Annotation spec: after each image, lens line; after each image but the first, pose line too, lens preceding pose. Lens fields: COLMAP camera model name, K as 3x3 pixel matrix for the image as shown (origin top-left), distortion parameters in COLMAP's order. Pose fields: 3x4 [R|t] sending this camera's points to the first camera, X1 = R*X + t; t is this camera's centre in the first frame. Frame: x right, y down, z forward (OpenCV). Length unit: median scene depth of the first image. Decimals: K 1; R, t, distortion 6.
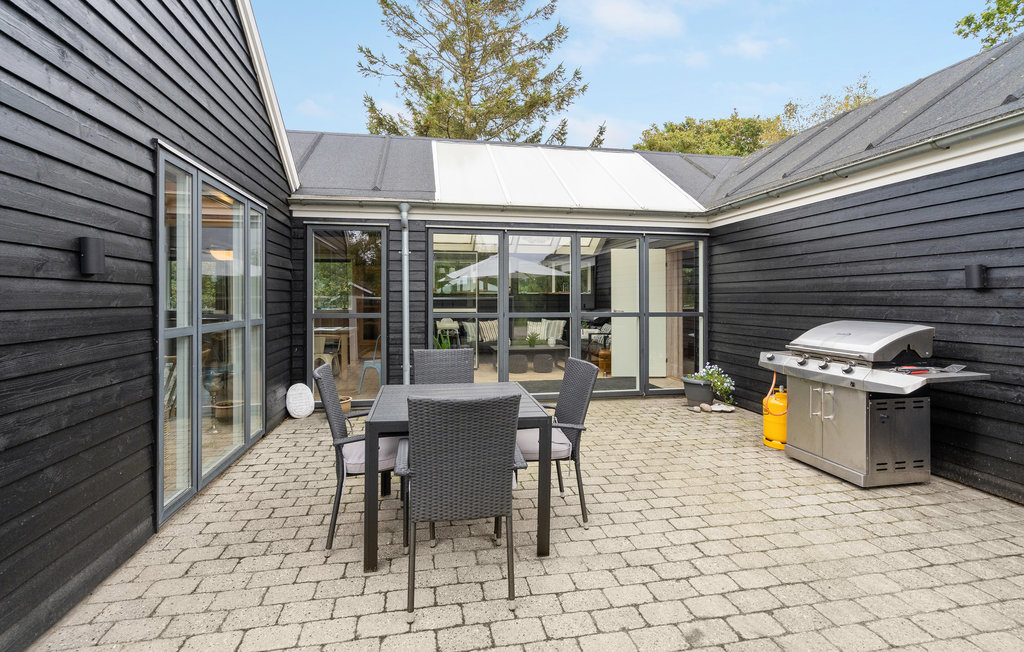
lens RADIAL K [[471.8, 0, 502.5], [0, 471.8, 298.8], [0, 0, 1]] dist [0.000929, 0.000312]
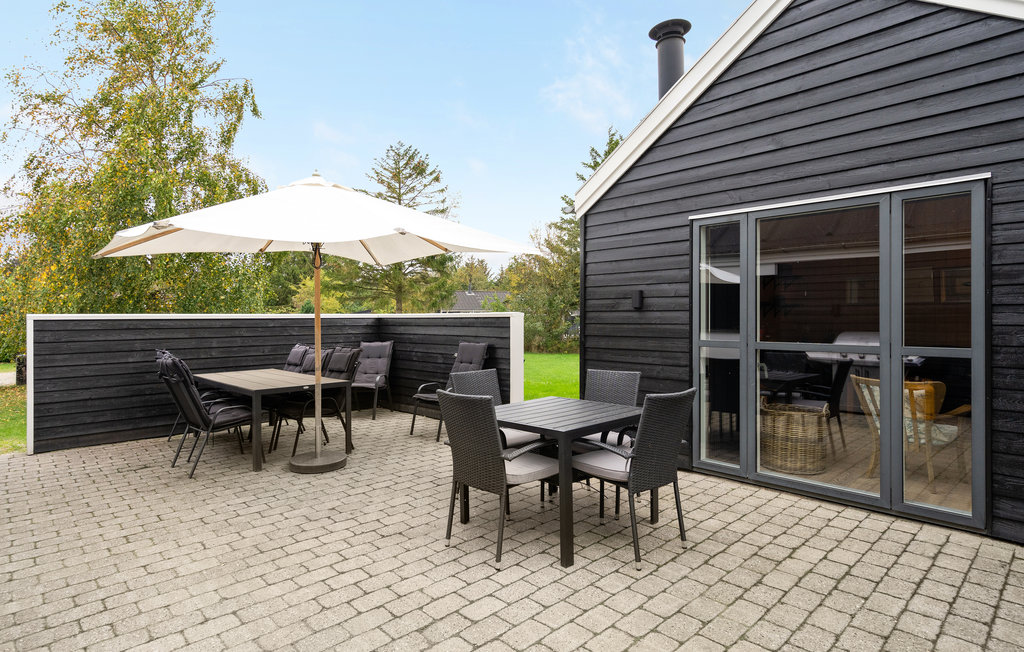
lens RADIAL K [[547.2, 0, 512.0], [0, 547.2, 322.1], [0, 0, 1]] dist [-0.001402, -0.000614]
pose [[-0.829281, 0.008725, -0.558764, 0.807240], [0.004691, 0.999952, 0.008651, -0.009901], [0.558812, 0.004553, -0.829282, 2.308304]]
